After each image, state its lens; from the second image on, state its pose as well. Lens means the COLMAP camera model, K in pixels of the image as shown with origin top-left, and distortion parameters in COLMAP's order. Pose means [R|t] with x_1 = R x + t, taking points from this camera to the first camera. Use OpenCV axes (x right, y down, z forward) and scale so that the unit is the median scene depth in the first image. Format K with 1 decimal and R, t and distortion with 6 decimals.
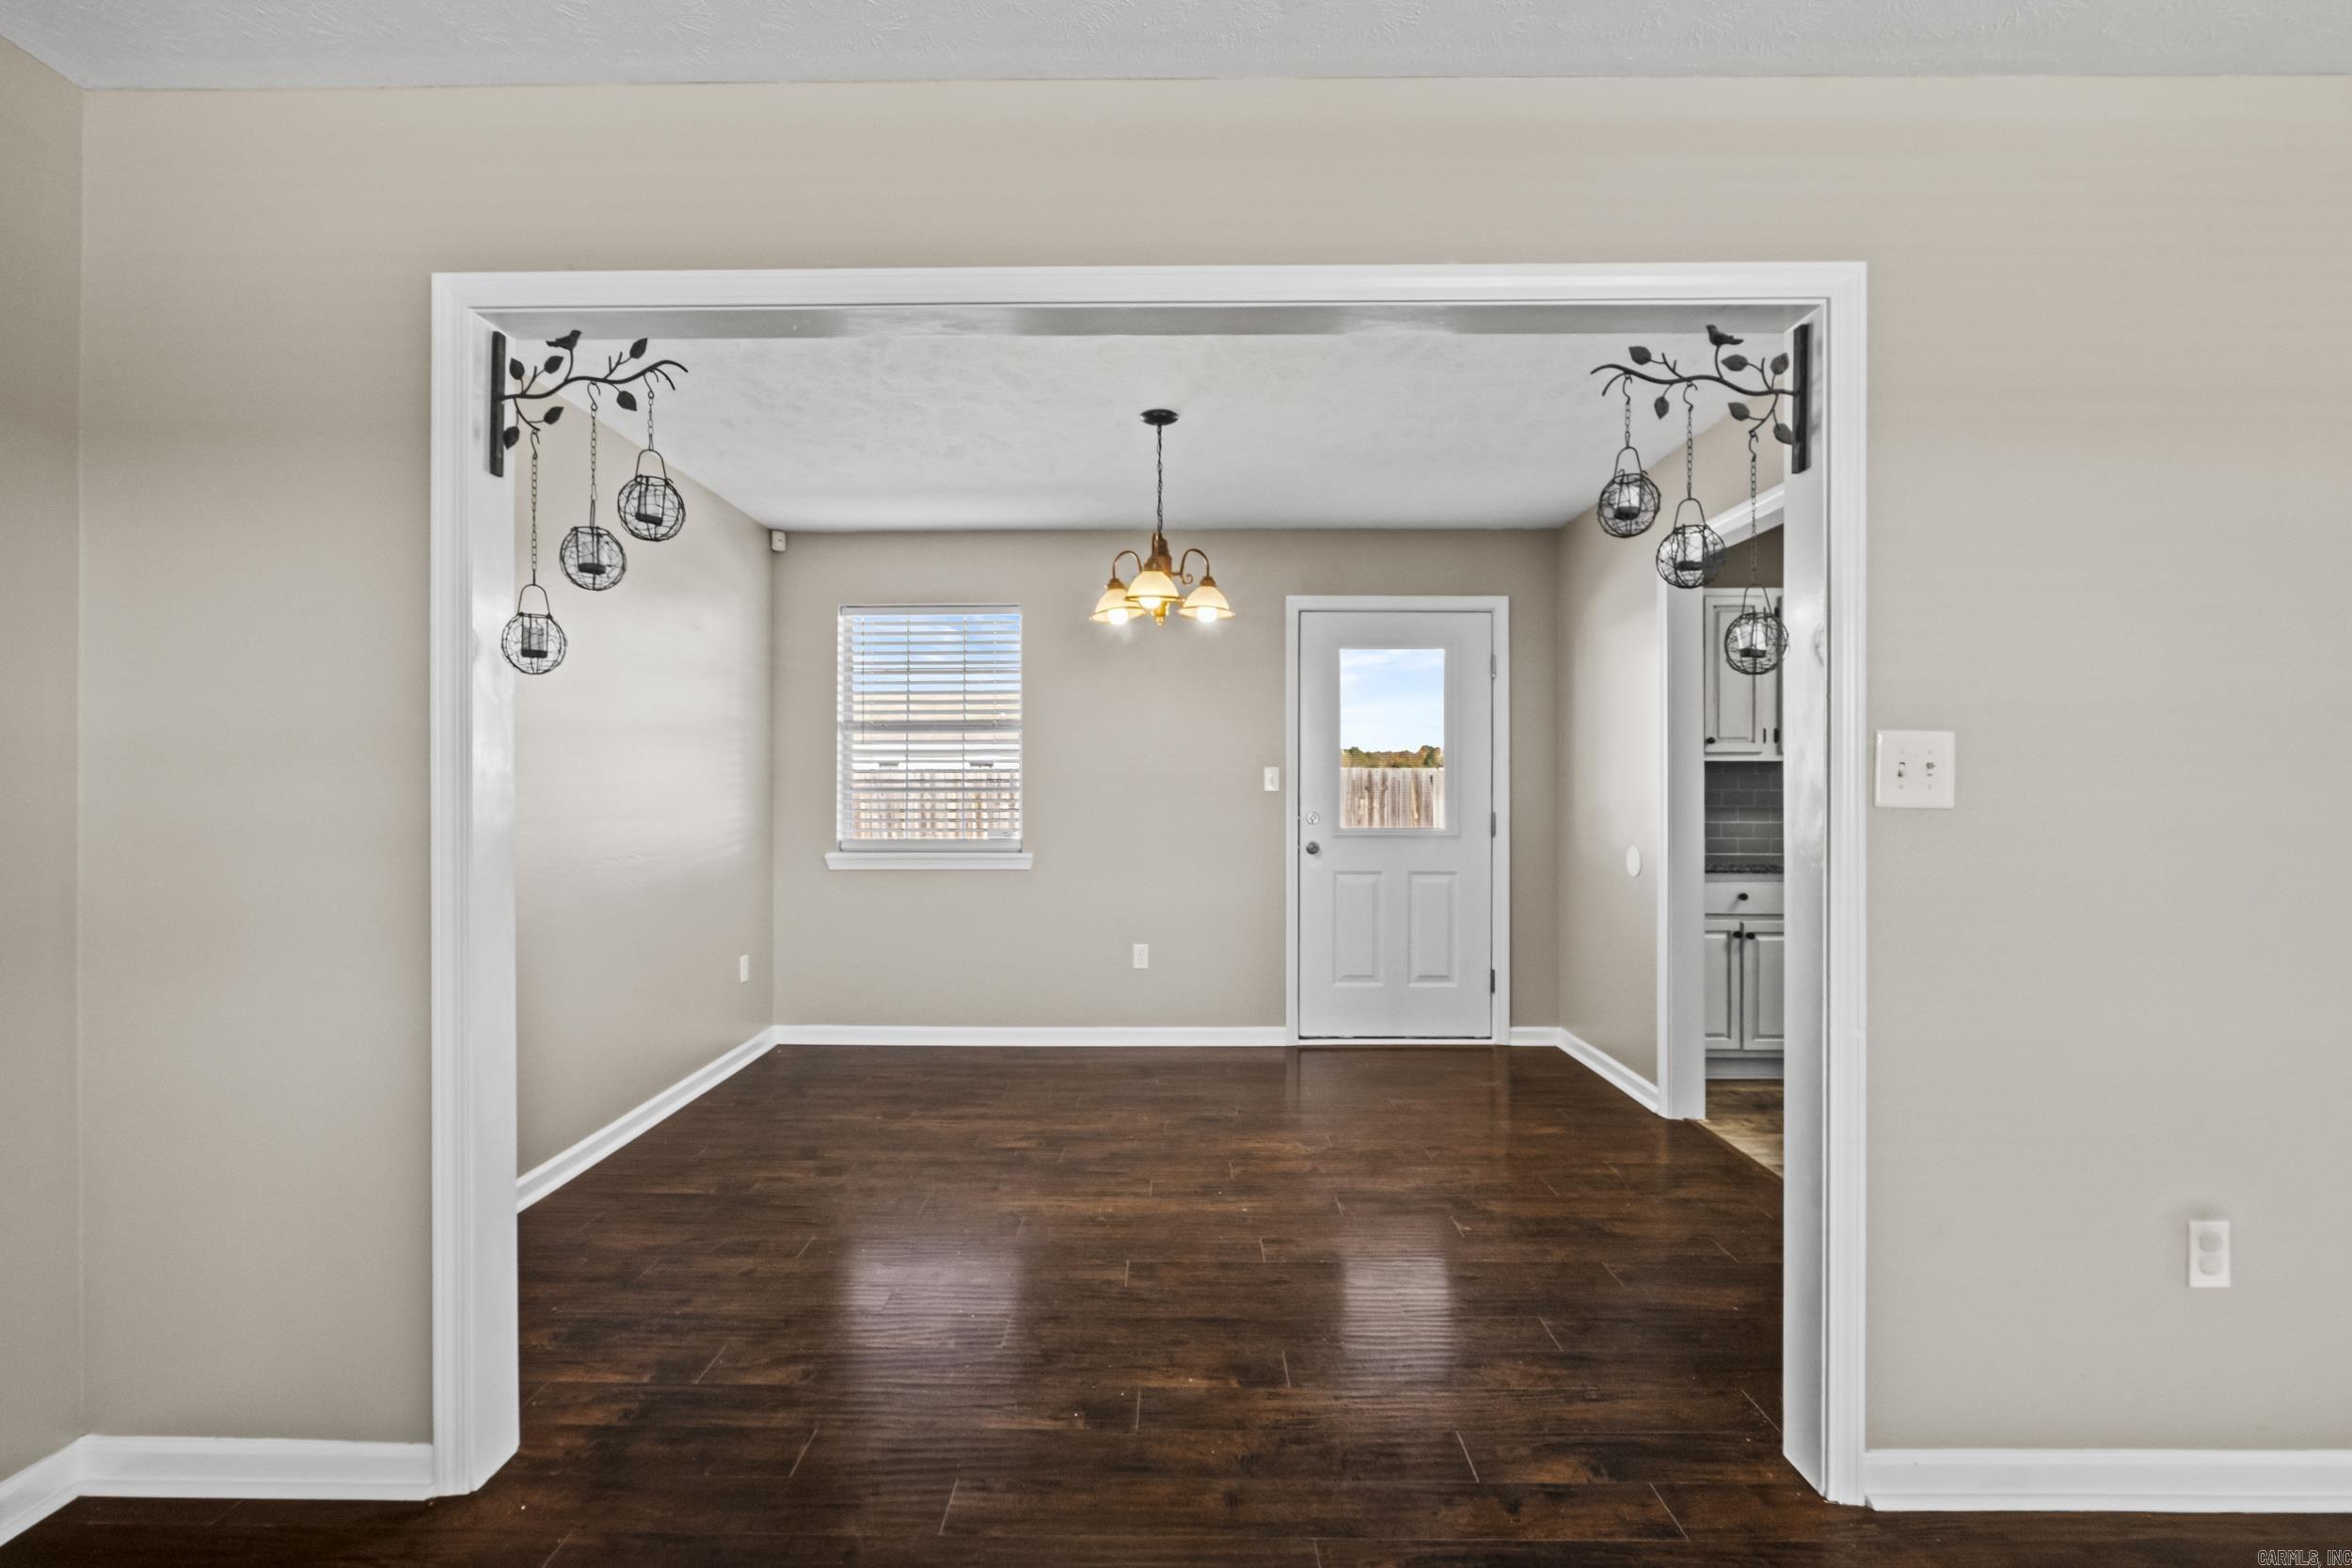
lens RADIAL K [[1046.9, 0, 1166.8], [0, 1046.9, 789.8], [0, 0, 1]] dist [-0.004919, -0.000075]
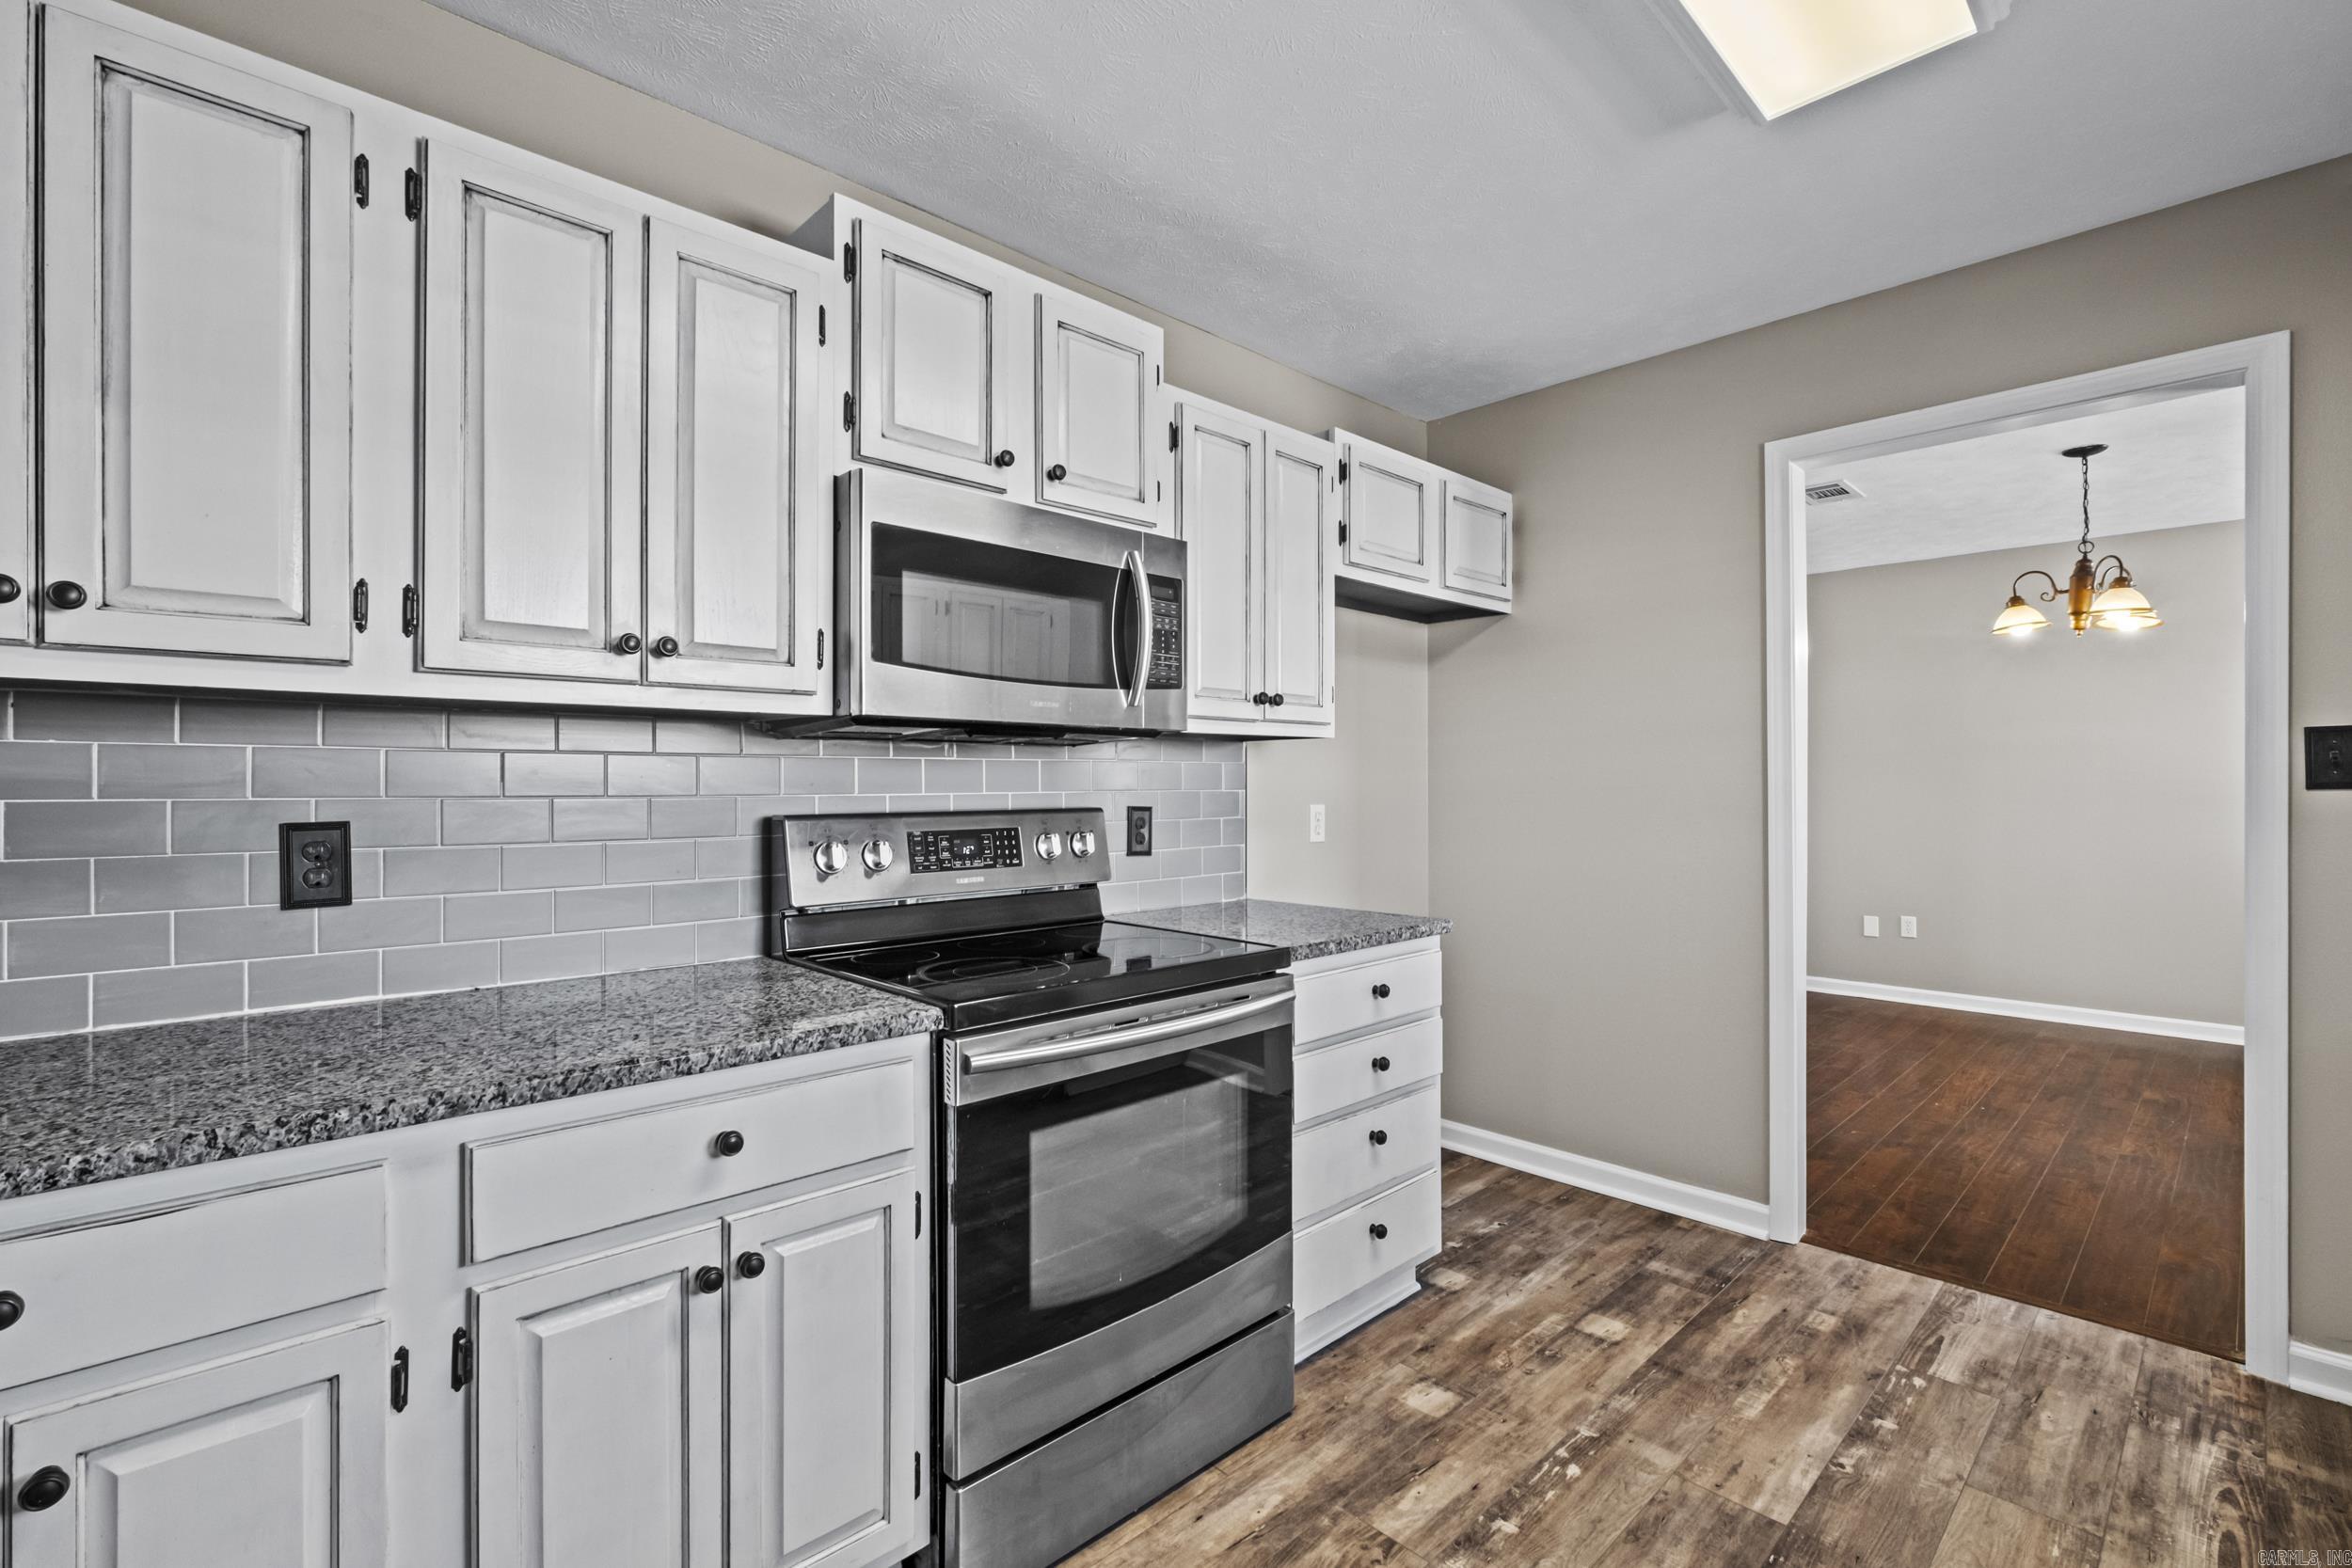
lens RADIAL K [[1031.8, 0, 1169.1], [0, 1031.8, 779.5], [0, 0, 1]] dist [-0.005433, 0.000109]
pose [[-0.717866, -0.002359, -0.696177, 1.055524], [-0.000599, 0.999996, -0.002770, 0.000132], [0.696181, -0.001571, -0.717864, 0.799814]]
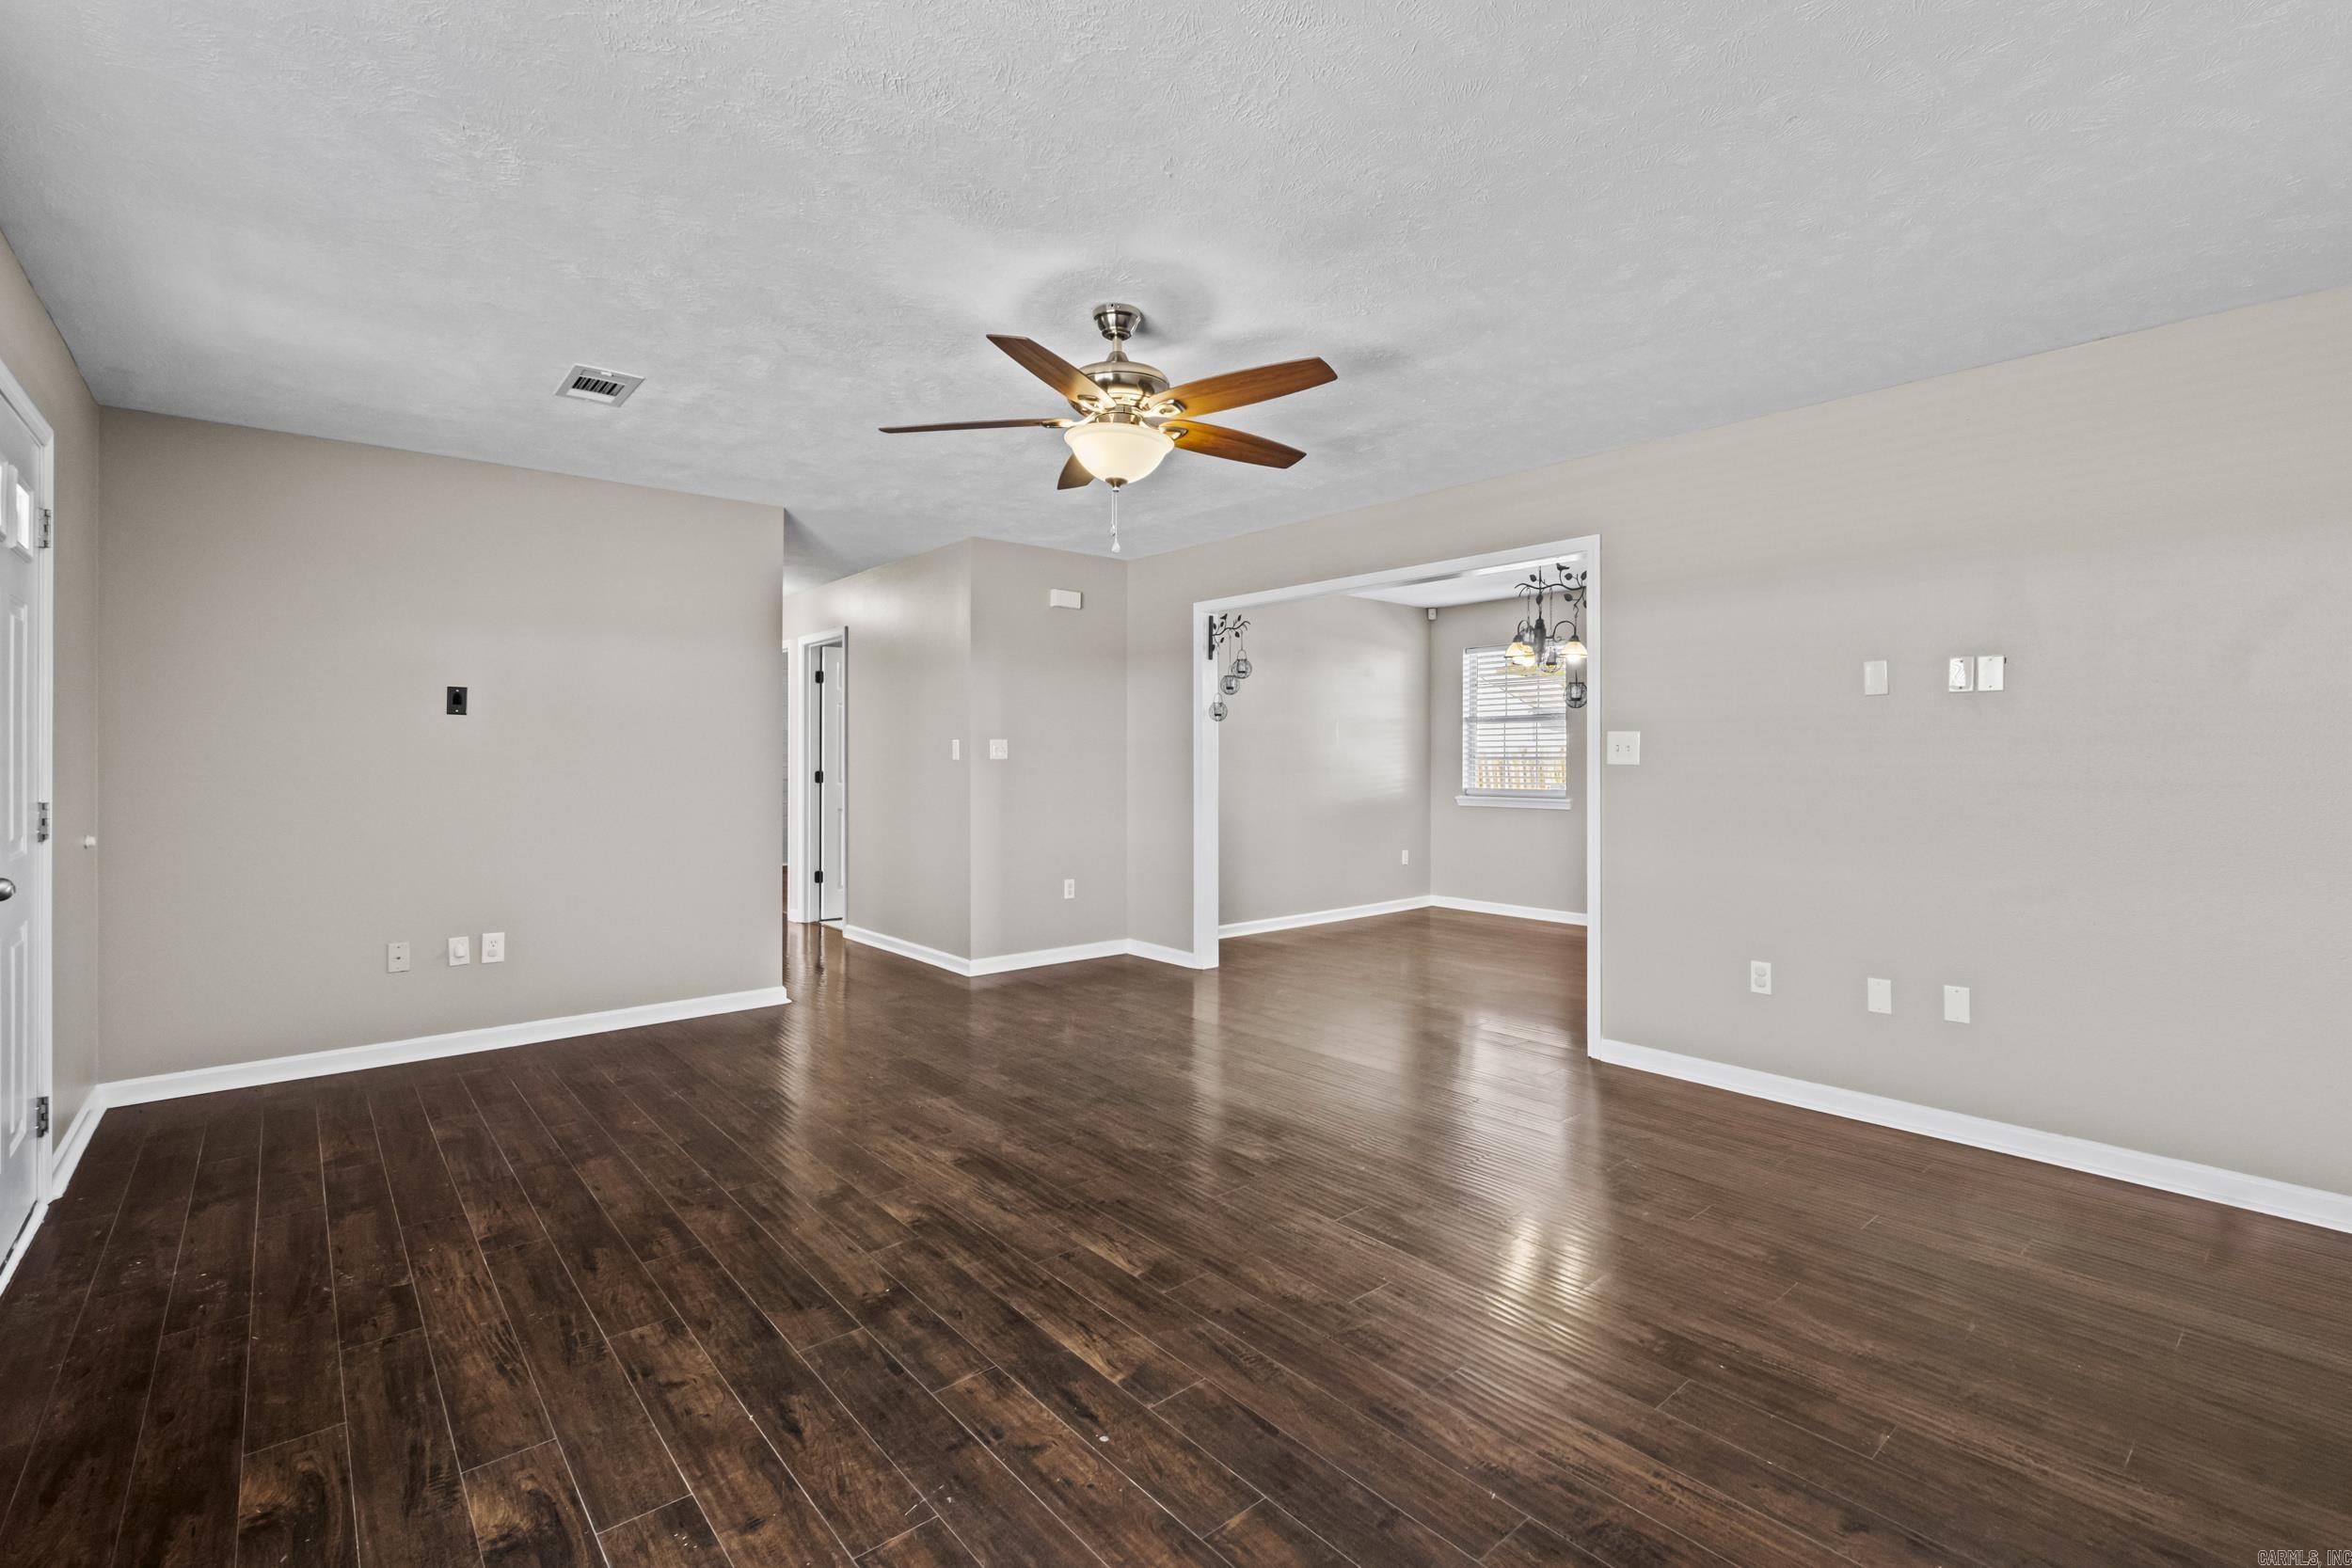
lens RADIAL K [[1049.0, 0, 1176.9], [0, 1049.0, 739.4], [0, 0, 1]] dist [-0.003371, -0.000228]
pose [[0.661205, -0.012932, -0.750094, 0.673840], [-0.002207, 0.999814, -0.019182, 0.002865], [0.750202, 0.014338, 0.661053, -0.477768]]
